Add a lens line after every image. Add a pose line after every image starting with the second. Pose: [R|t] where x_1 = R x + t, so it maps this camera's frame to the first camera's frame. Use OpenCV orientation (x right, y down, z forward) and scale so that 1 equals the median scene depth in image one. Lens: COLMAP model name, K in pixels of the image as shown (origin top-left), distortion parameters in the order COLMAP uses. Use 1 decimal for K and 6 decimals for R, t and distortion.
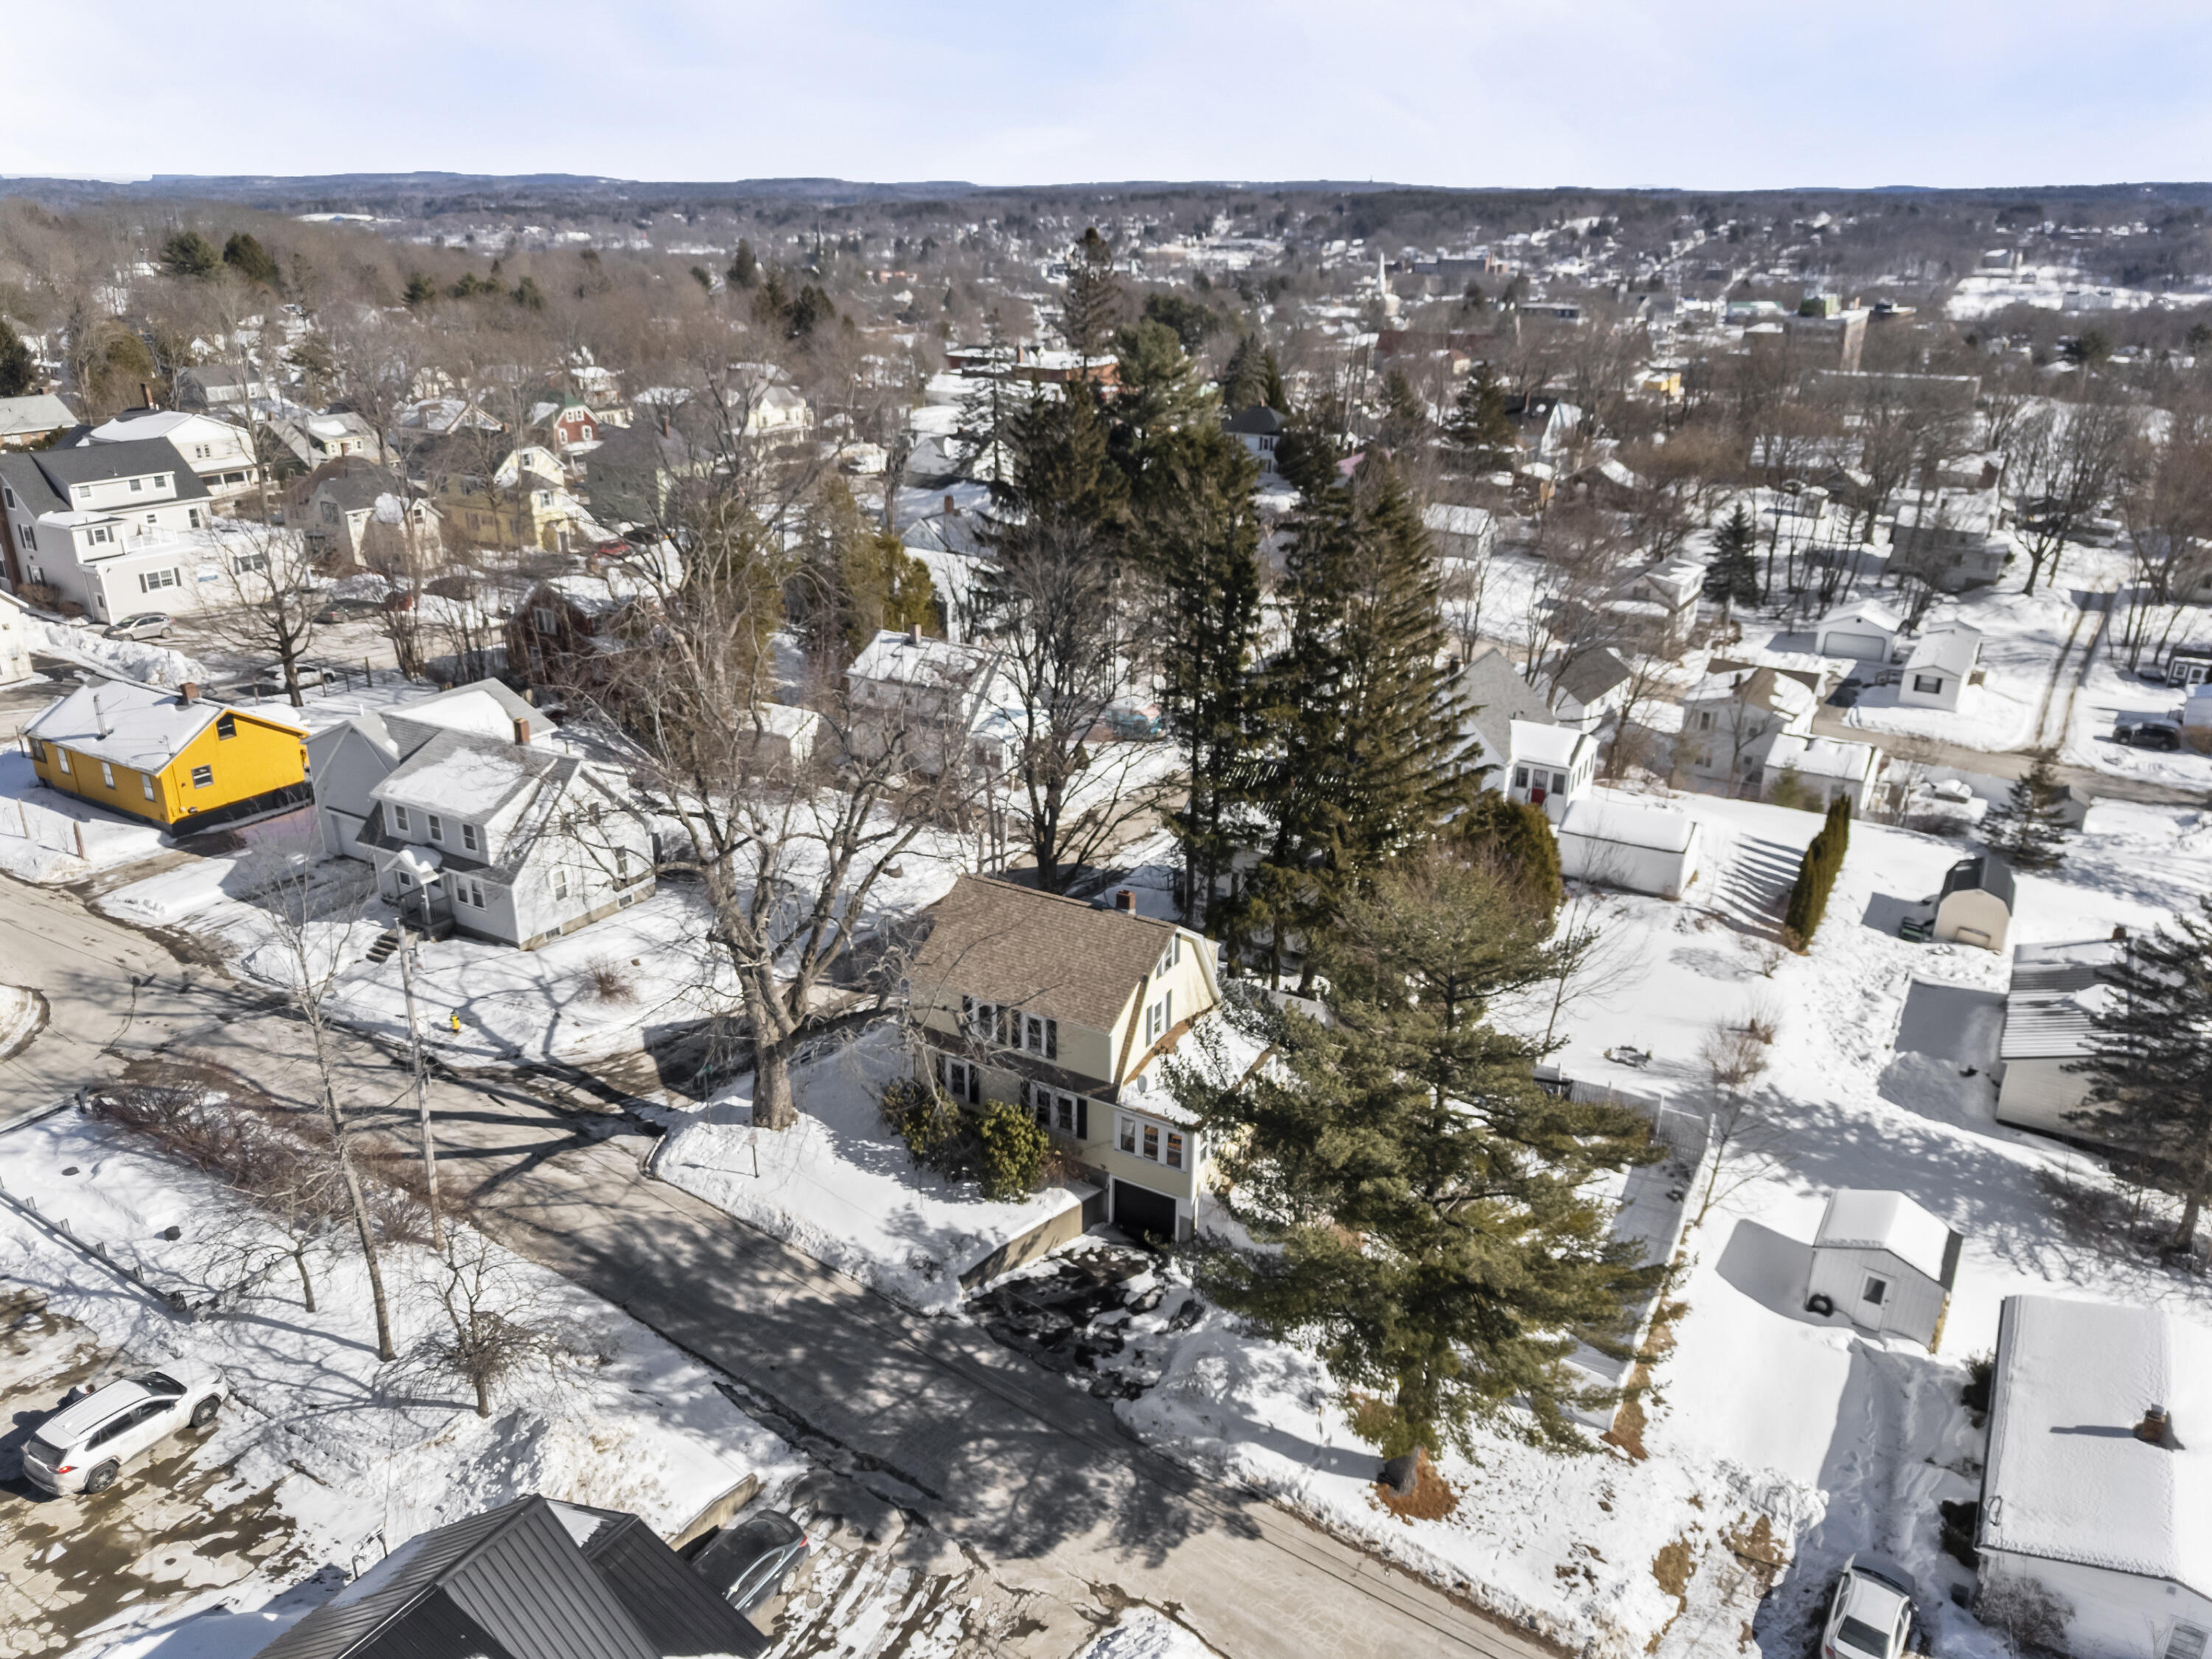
lens RADIAL K [[1615.4, 0, 1094.6], [0, 1615.4, 829.9], [0, 0, 1]] dist [0.060523, -0.044247]
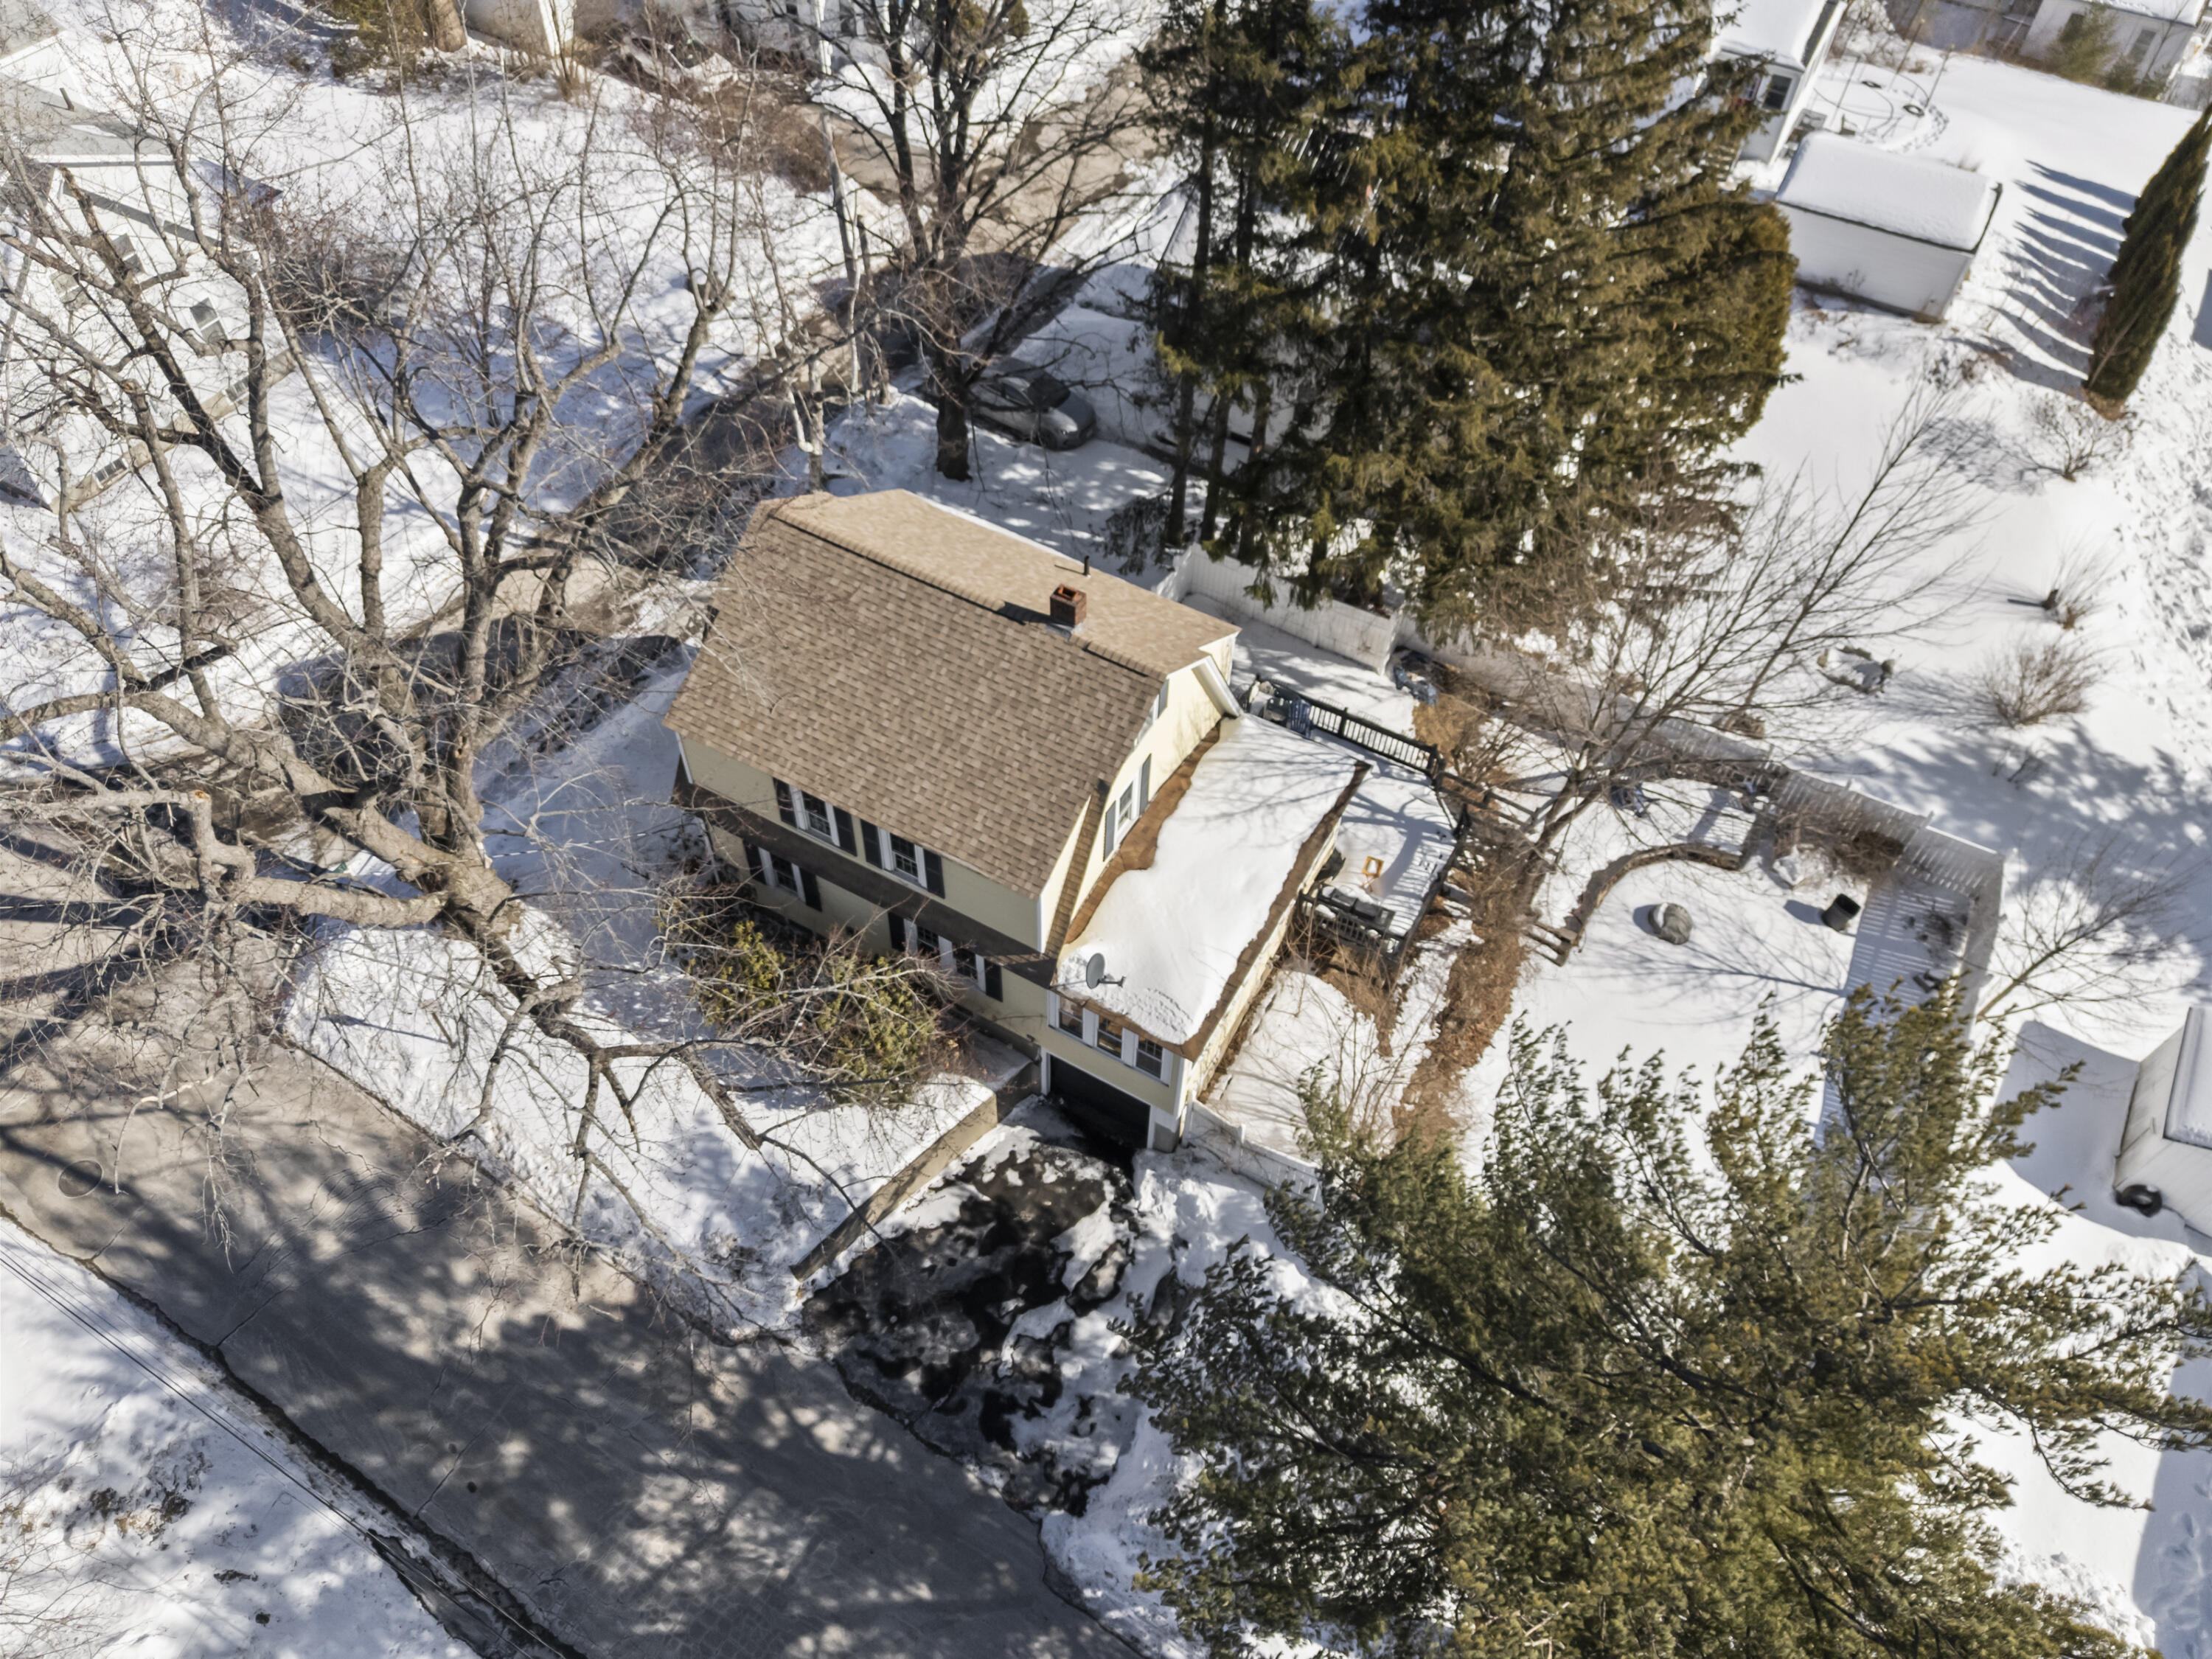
lens RADIAL K [[1615.4, 0, 1094.6], [0, 1615.4, 829.9], [0, 0, 1]] dist [0.060523, -0.044247]
pose [[0.999825, -0.003434, 0.018366, 0.018841], [-0.006210, 0.866013, 0.499982, -0.164359], [-0.017622, -0.500009, 0.865841, 0.536761]]
